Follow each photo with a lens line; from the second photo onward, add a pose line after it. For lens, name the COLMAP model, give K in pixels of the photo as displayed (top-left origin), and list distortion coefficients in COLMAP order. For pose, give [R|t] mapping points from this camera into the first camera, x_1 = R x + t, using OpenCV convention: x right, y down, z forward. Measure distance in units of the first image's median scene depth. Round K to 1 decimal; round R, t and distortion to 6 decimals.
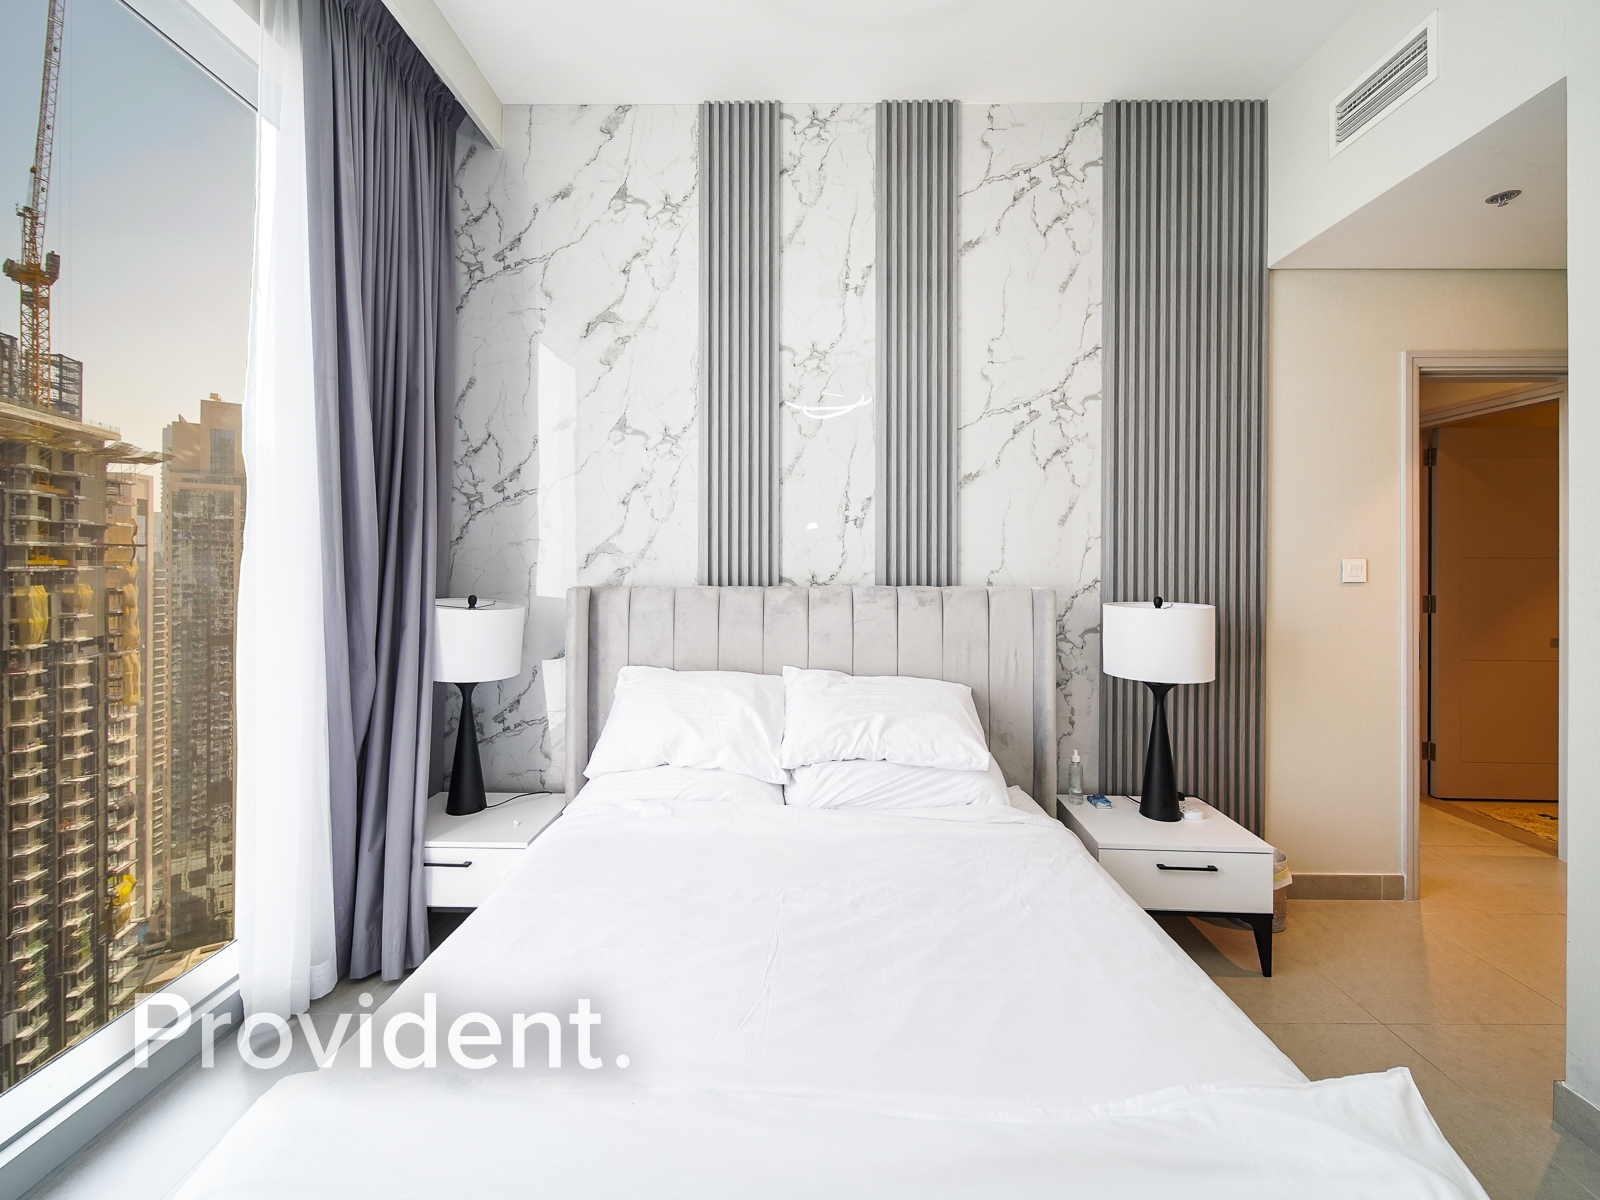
lens RADIAL K [[651.0, 0, 807.6], [0, 651.0, 562.1], [0, 0, 1]] dist [0.003958, -0.002313]
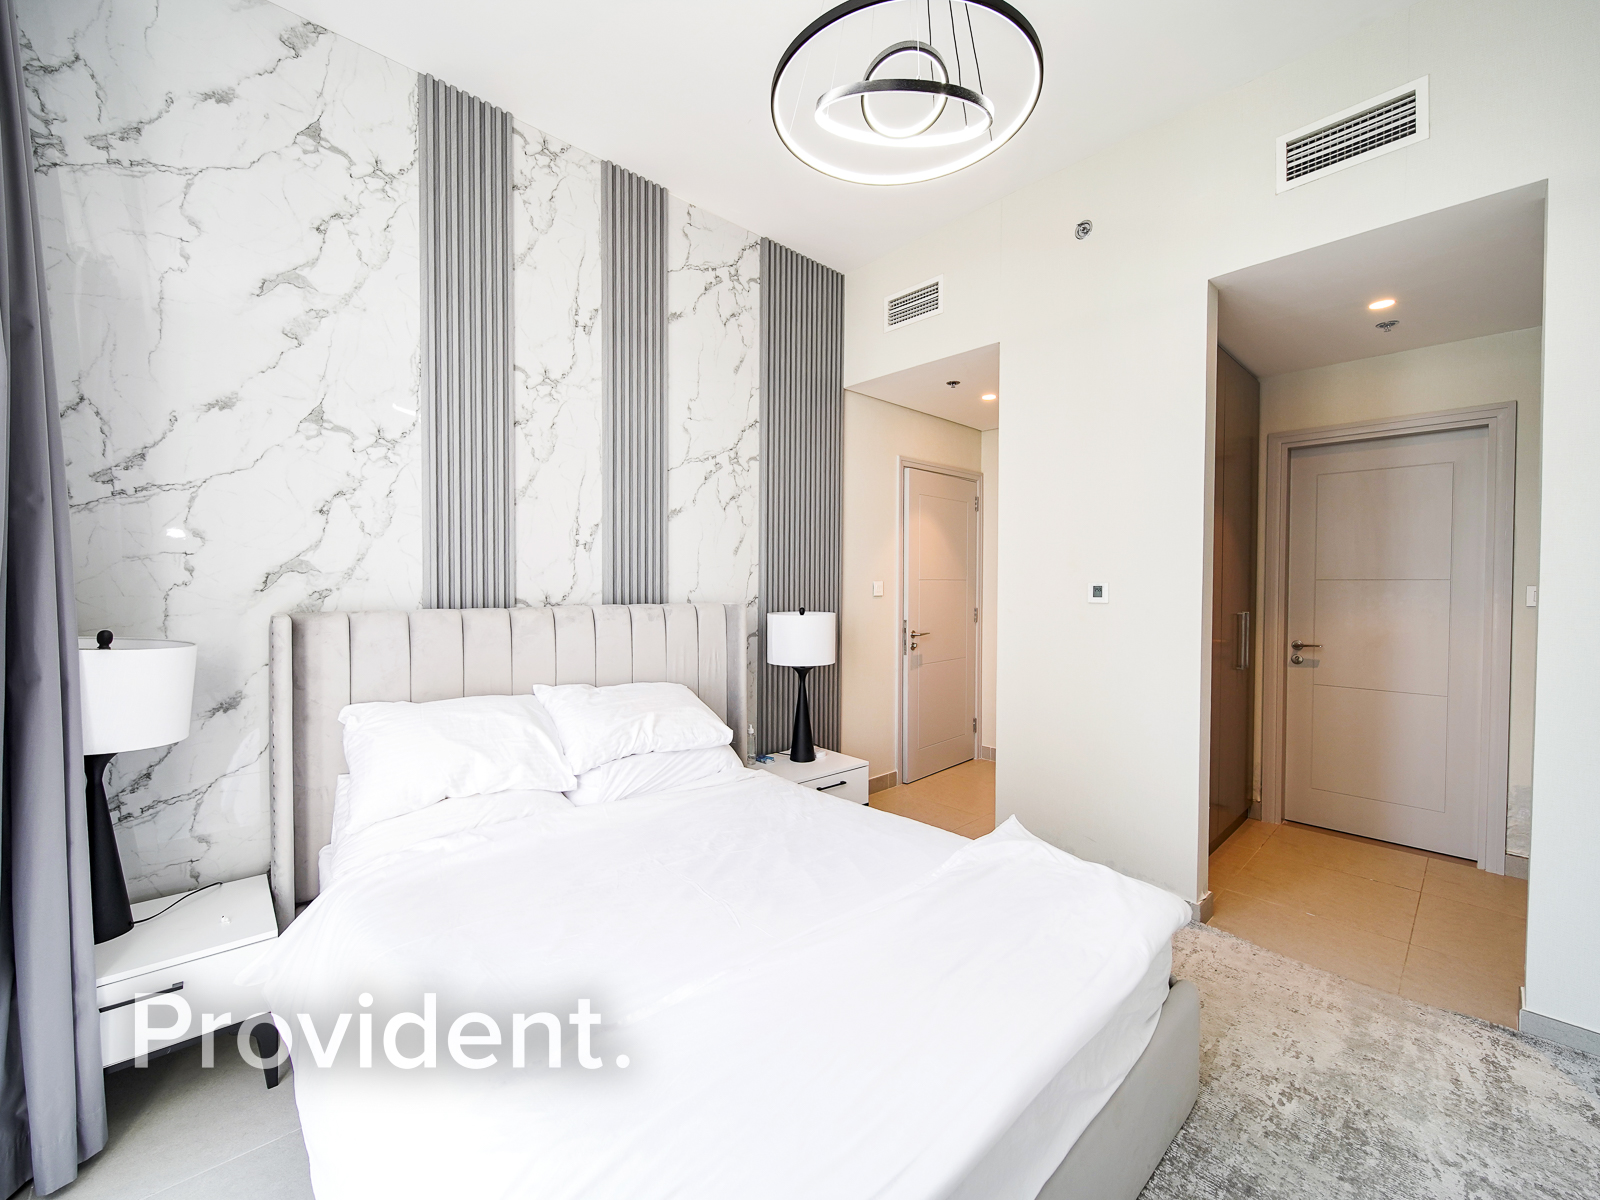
lens RADIAL K [[651.0, 0, 779.9], [0, 651.0, 597.7], [0, 0, 1]] dist [0.003958, -0.002313]
pose [[0.730907, -0.014957, 0.682313, -0.428982], [-0.000814, 0.999740, 0.022788, -0.000912], [-0.682477, -0.017211, 0.730705, -0.007144]]
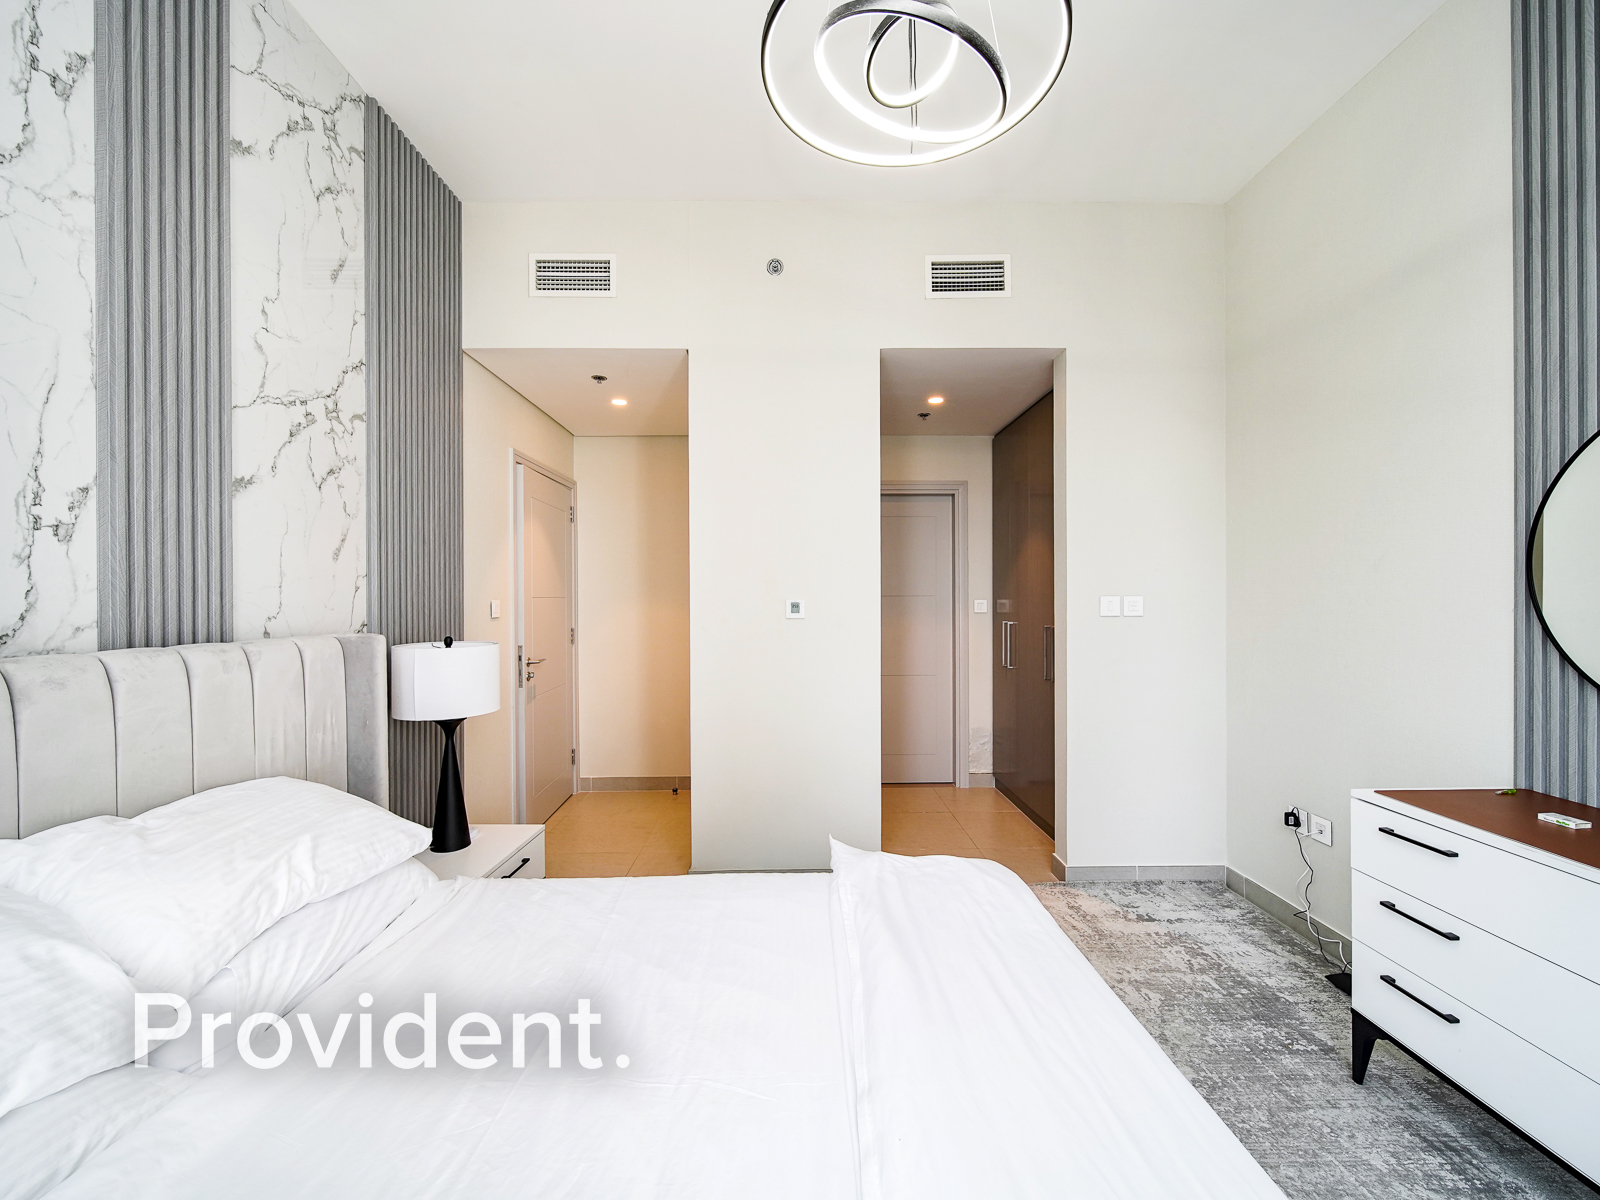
lens RADIAL K [[651.0, 0, 800.9], [0, 651.0, 603.0], [0, 0, 1]] dist [0.003958, -0.002313]
pose [[-0.030053, -0.007109, 0.999523, -0.465185], [0.006838, 0.999950, 0.007318, -0.003228], [-0.999525, 0.007055, -0.030003, 0.428122]]
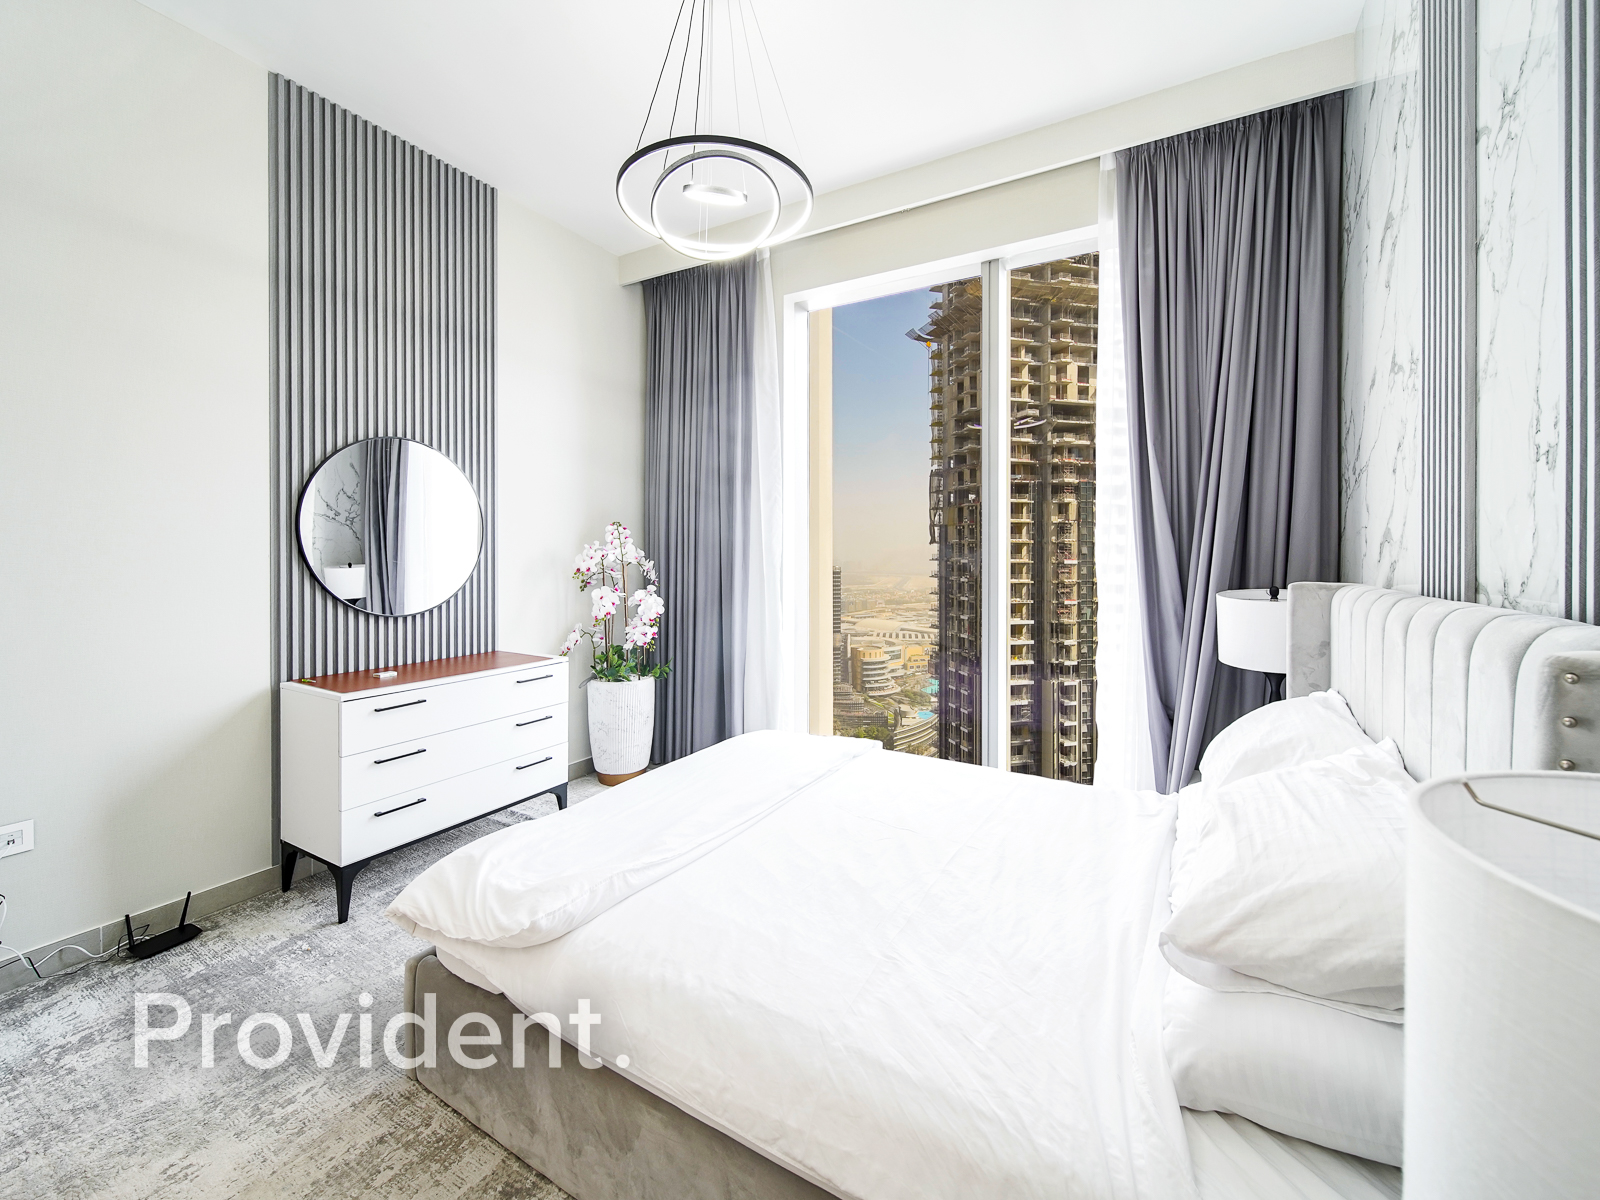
lens RADIAL K [[651.0, 0, 782.3], [0, 651.0, 555.0], [0, 0, 1]] dist [0.003958, -0.002313]
pose [[-0.508635, 0.000177, -0.860982, 0.687114], [-0.006550, 0.999970, 0.004075, 0.002862], [0.860957, 0.007712, -0.508619, 0.796427]]
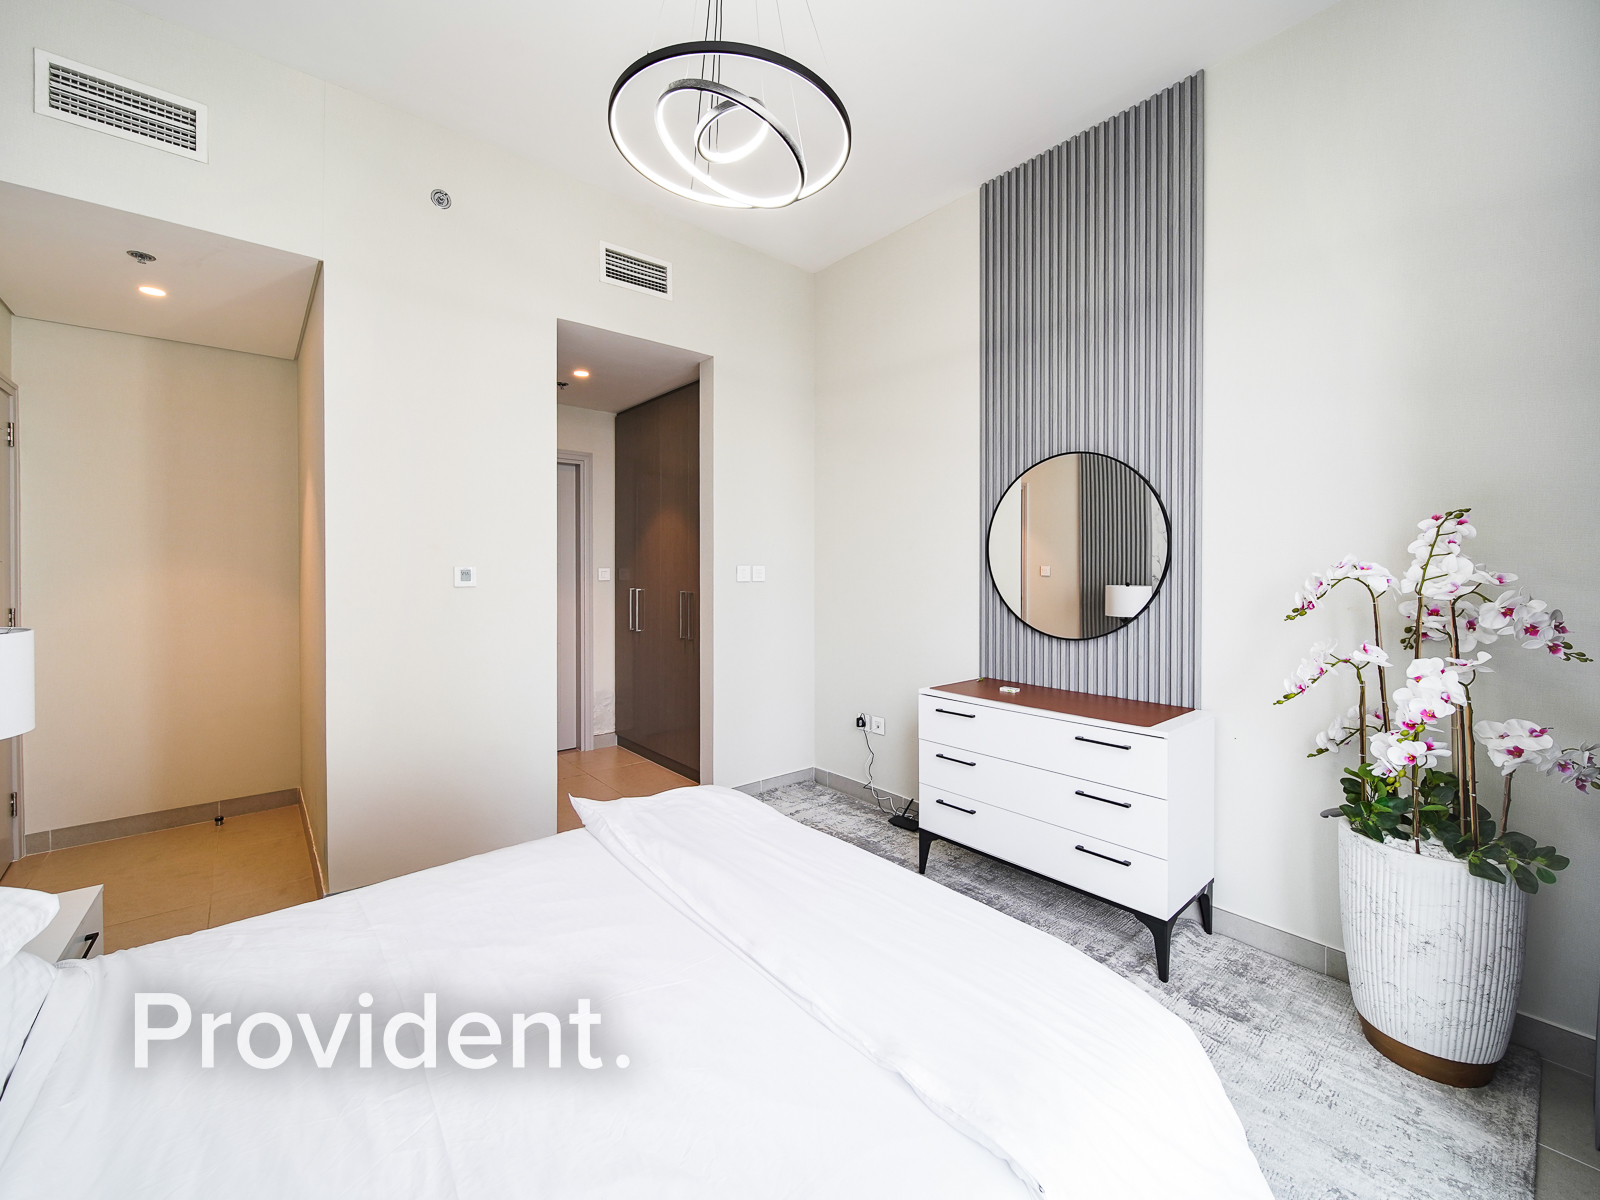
lens RADIAL K [[651.0, 0, 806.9], [0, 651.0, 572.6], [0, 0, 1]] dist [0.003958, -0.002313]
pose [[-0.662228, -0.007314, 0.749267, -0.483380], [-0.000170, 0.999954, 0.009610, -0.001374], [-0.749302, 0.006236, -0.662199, 0.690265]]
